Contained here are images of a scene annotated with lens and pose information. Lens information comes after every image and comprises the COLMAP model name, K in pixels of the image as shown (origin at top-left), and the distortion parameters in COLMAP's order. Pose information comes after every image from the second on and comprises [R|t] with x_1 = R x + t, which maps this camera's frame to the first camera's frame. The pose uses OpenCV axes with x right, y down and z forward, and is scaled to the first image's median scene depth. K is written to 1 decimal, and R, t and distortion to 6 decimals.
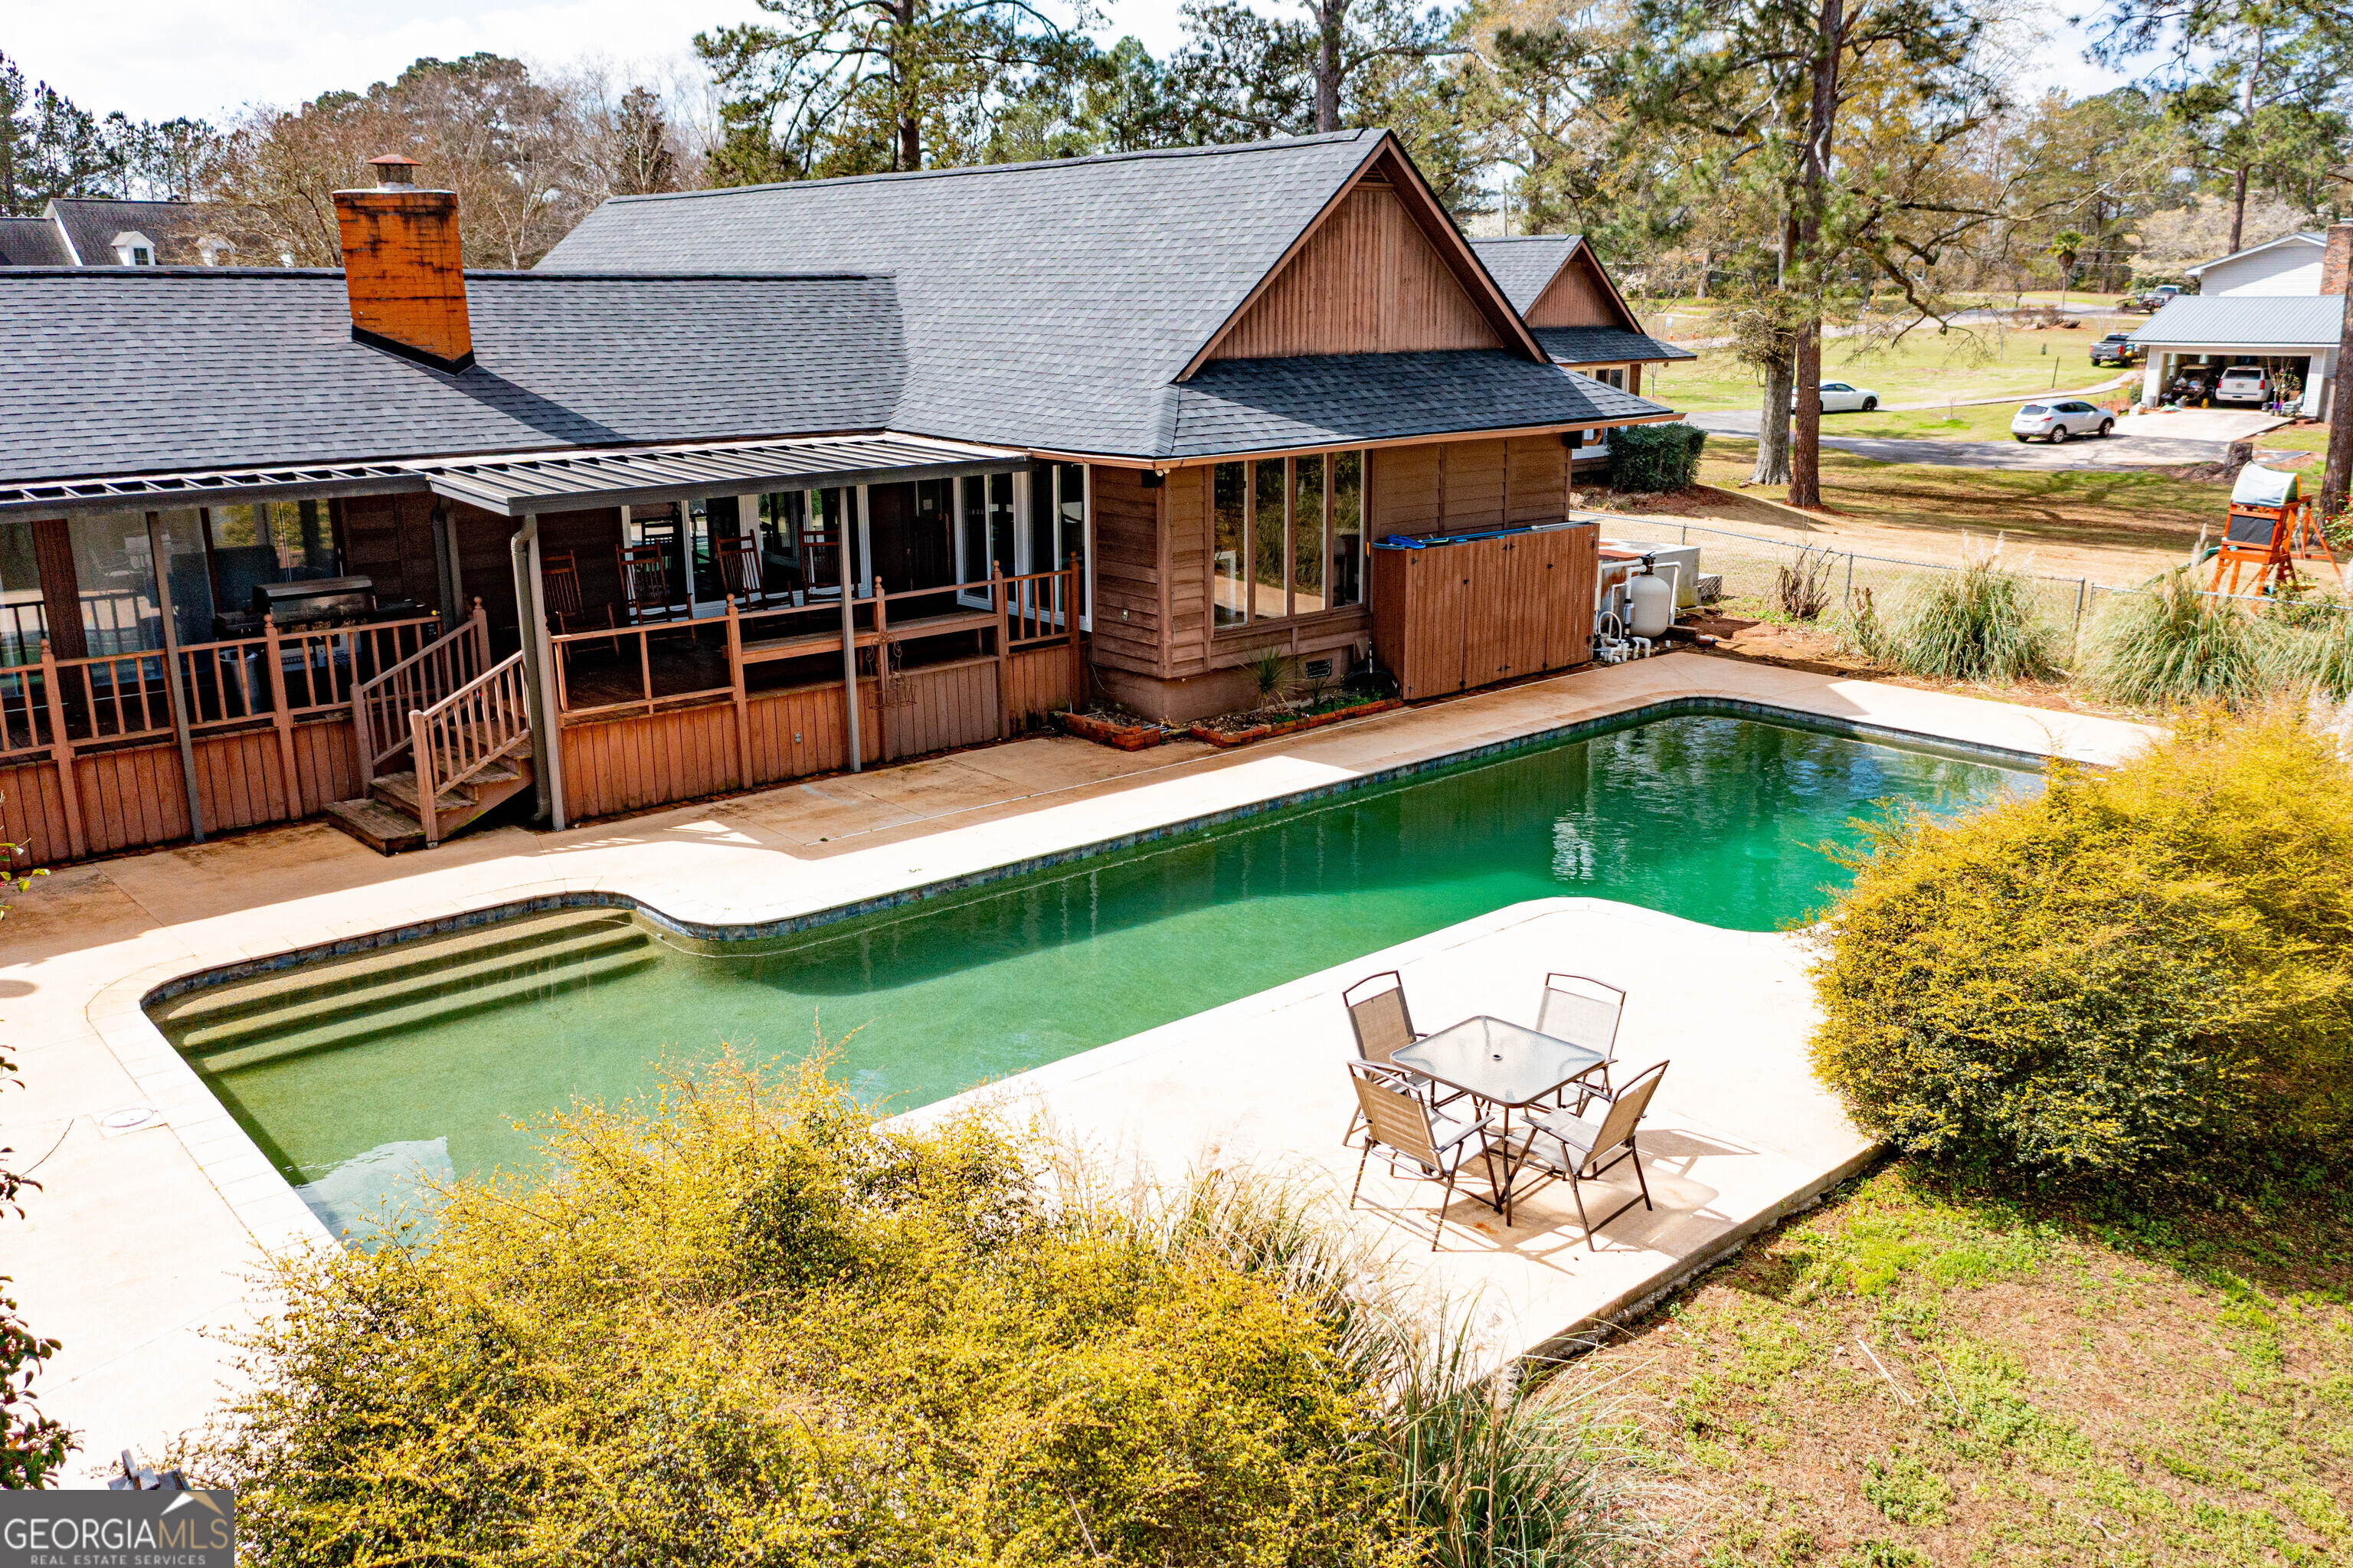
lens RADIAL K [[1827.6, 0, 1176.4], [0, 1827.6, 784.3], [0, 0, 1]] dist [-0.002793, 0.016699]
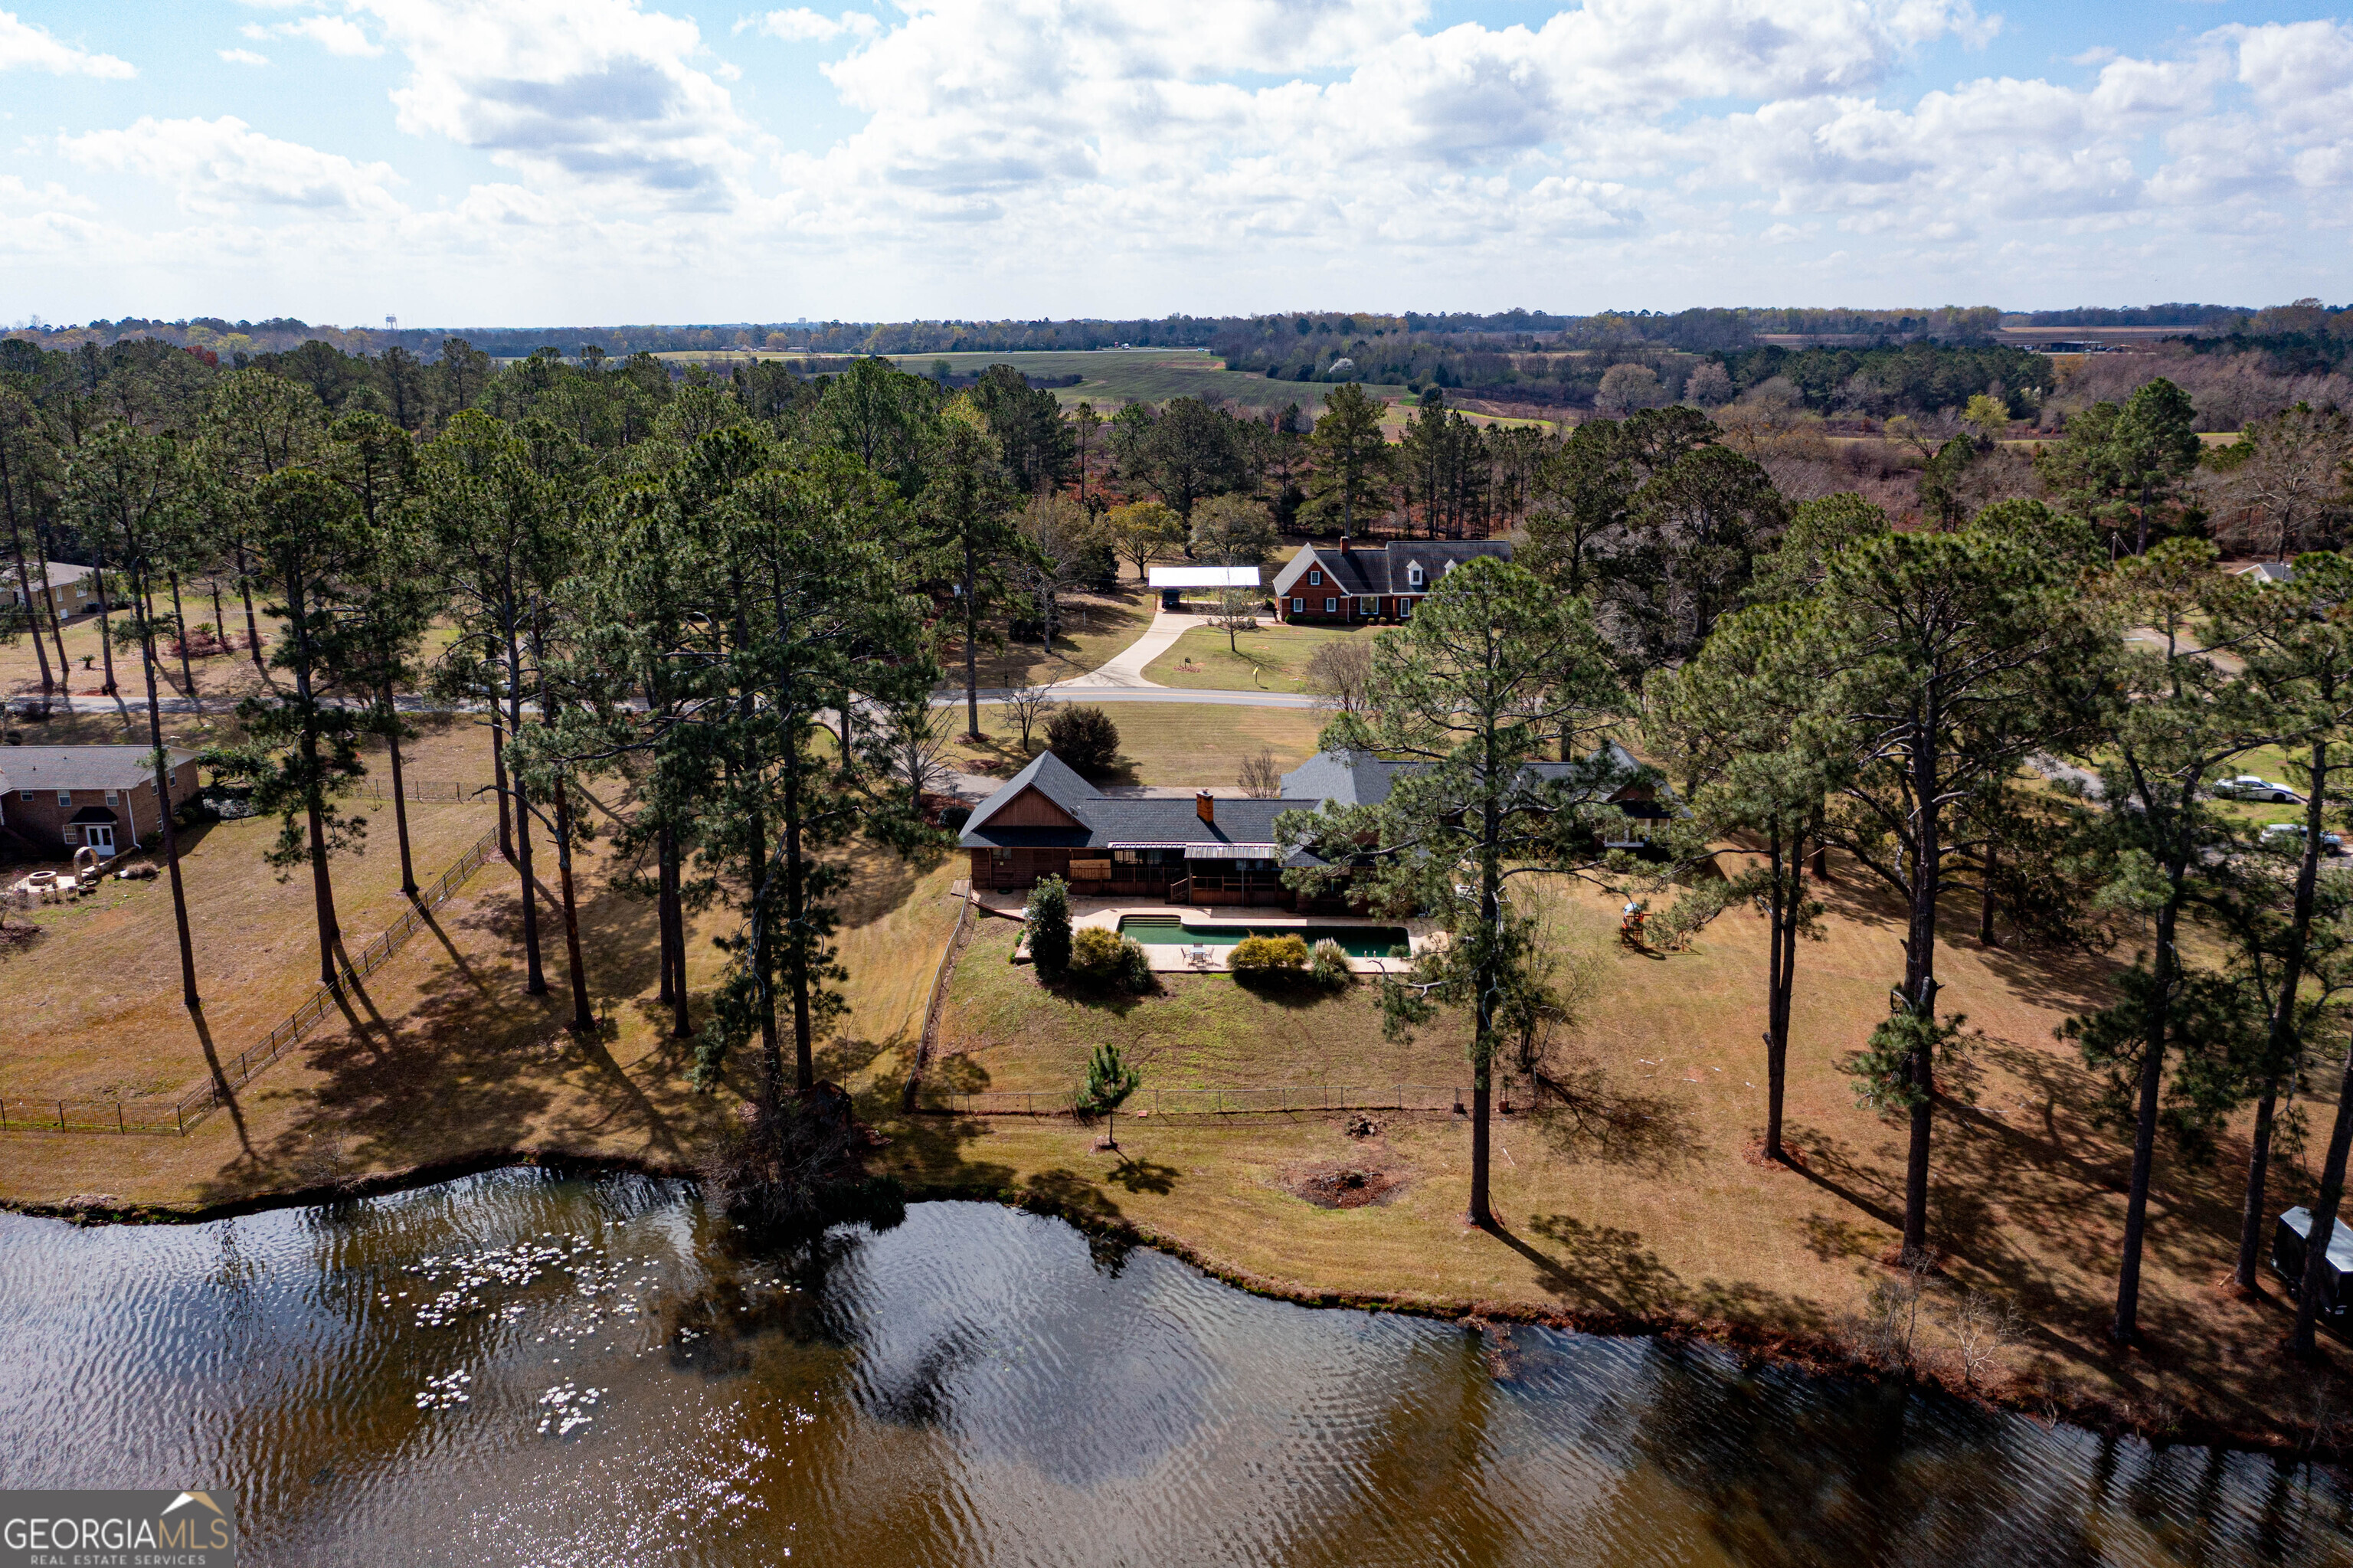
lens RADIAL K [[1827.6, 0, 1177.9], [0, 1827.6, 776.4], [0, 0, 1]] dist [-0.002793, 0.016699]
pose [[0.715990, 0.163914, -0.678595, 0.372171], [-0.177386, 0.982858, 0.050248, -0.069933], [0.675199, 0.084396, 0.732792, -0.359011]]
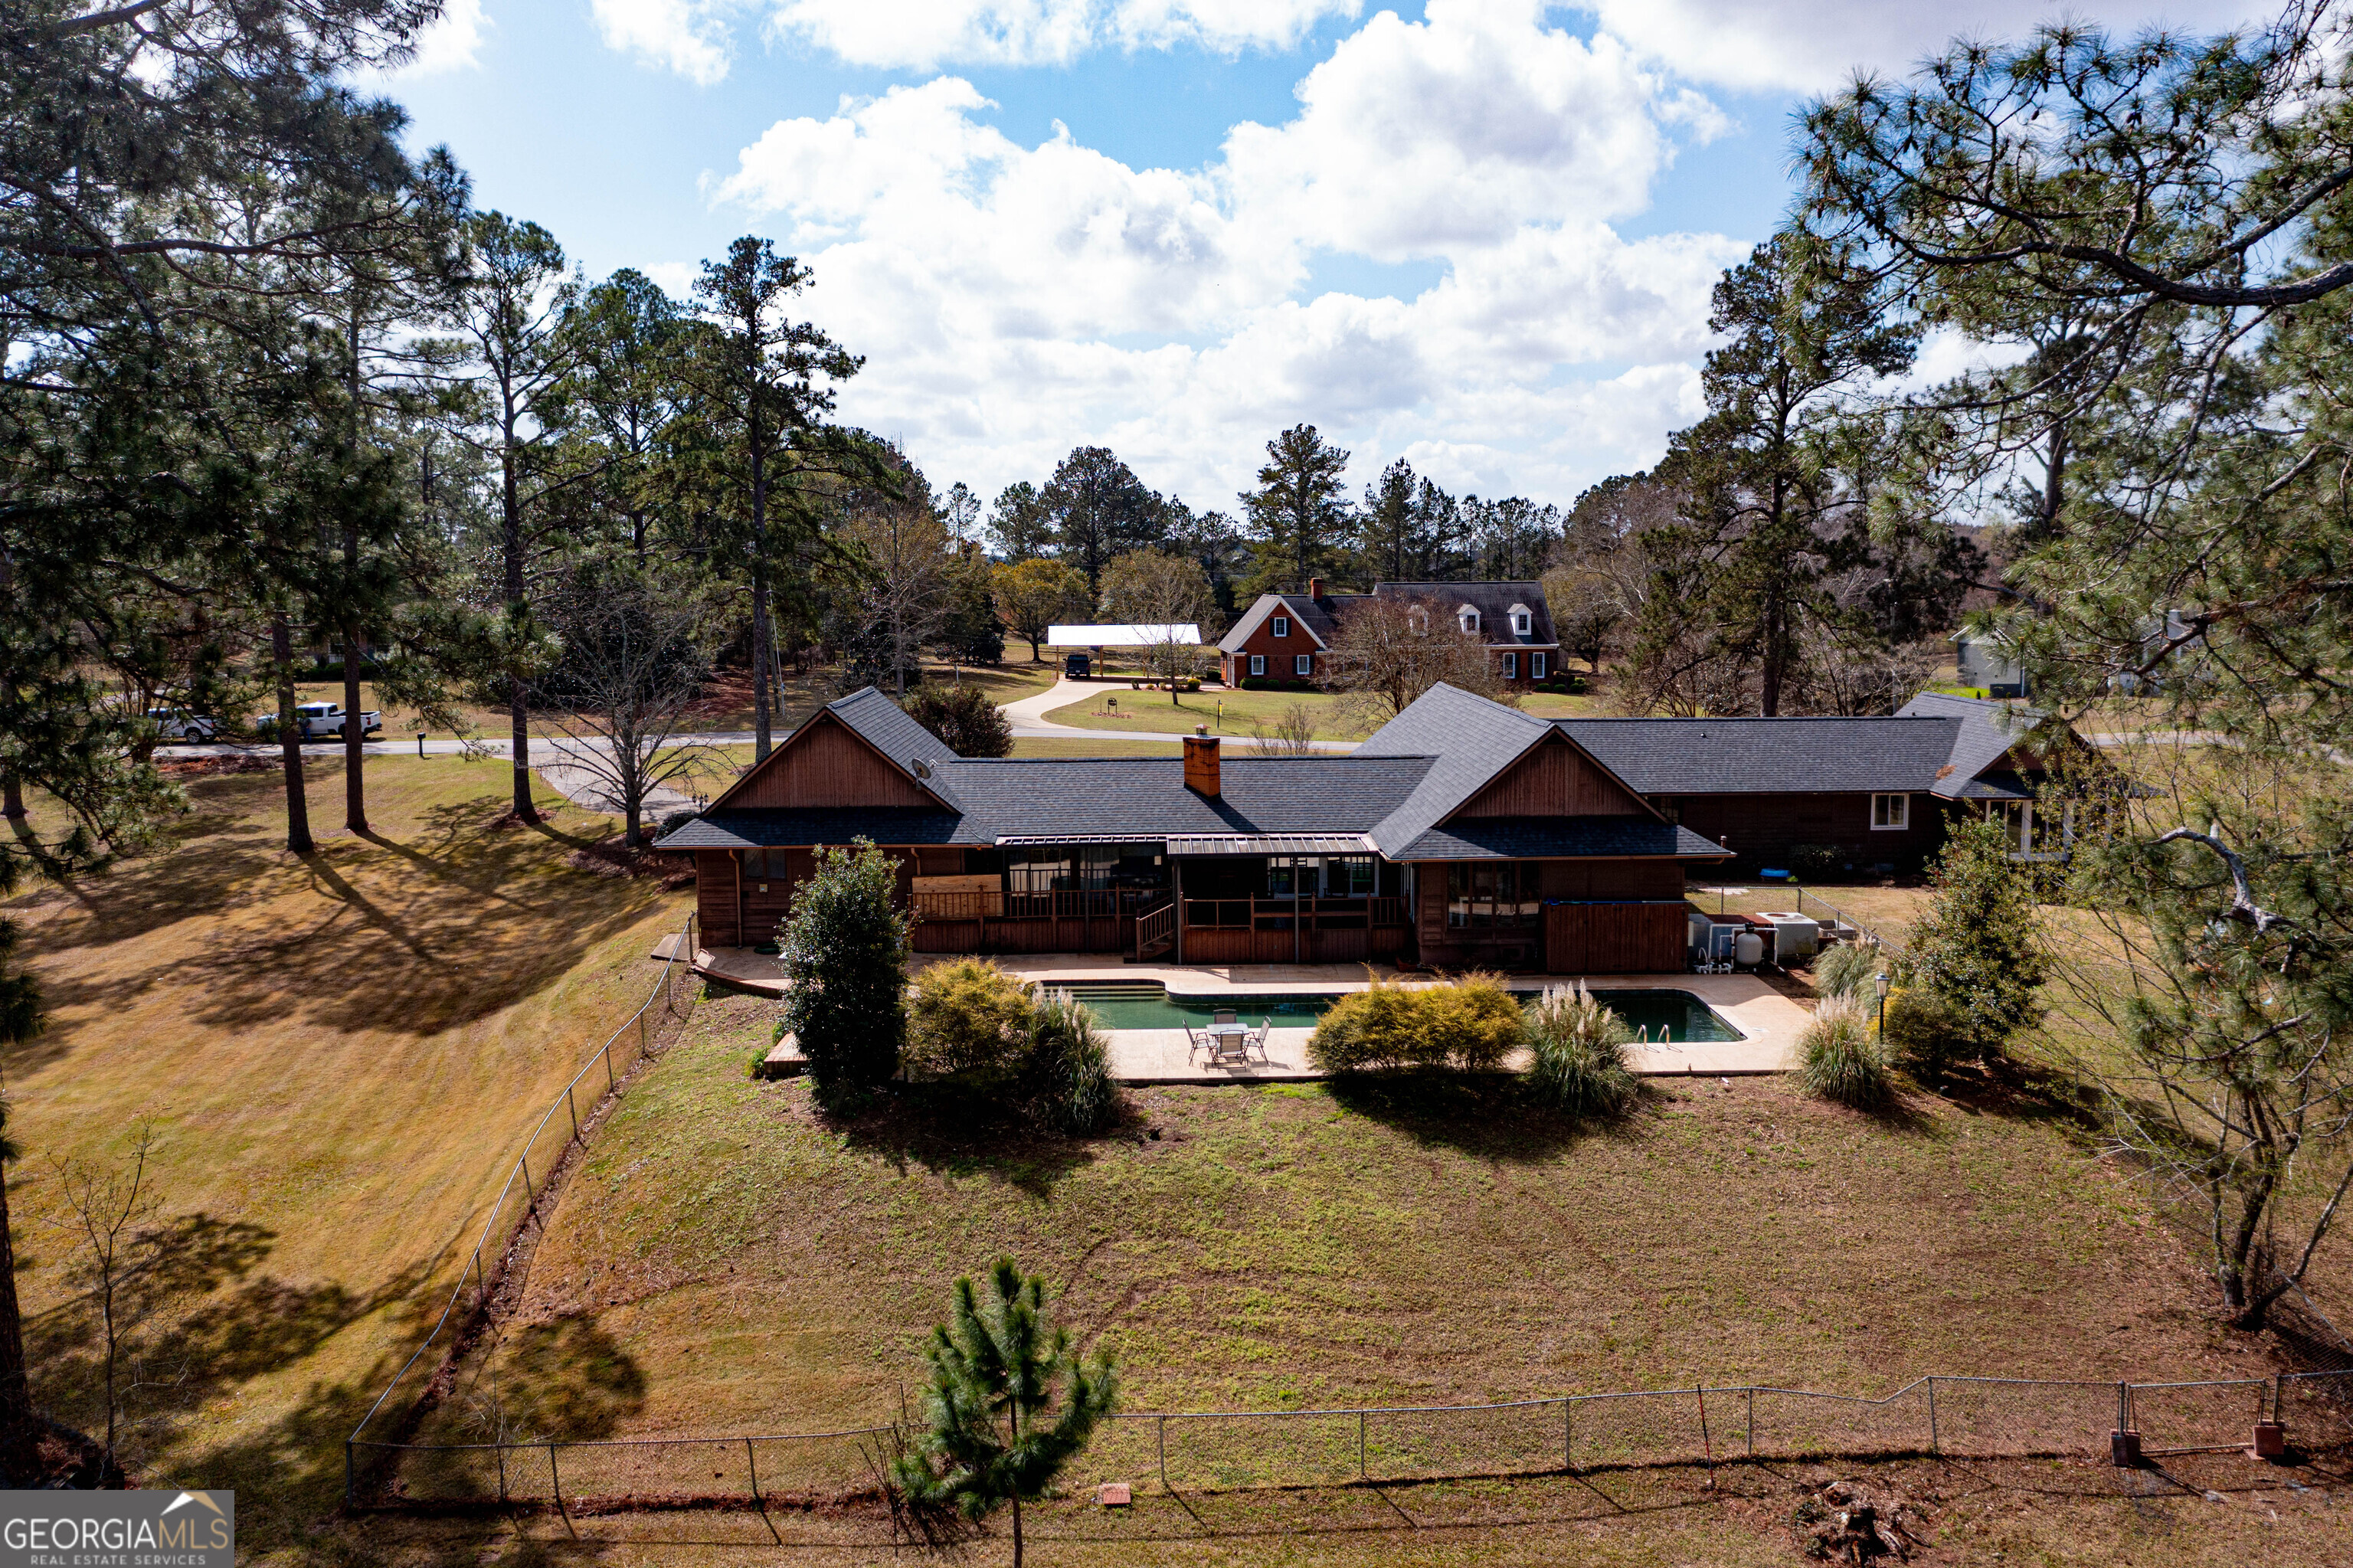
lens RADIAL K [[1827.6, 0, 1183.8], [0, 1827.6, 792.0], [0, 0, 1]] dist [-0.002793, 0.016699]
pose [[0.762527, 0.070284, -0.643128, 0.144159], [-0.165045, 0.982322, -0.088334, 0.000754], [0.625550, 0.173502, 0.760647, -0.119422]]
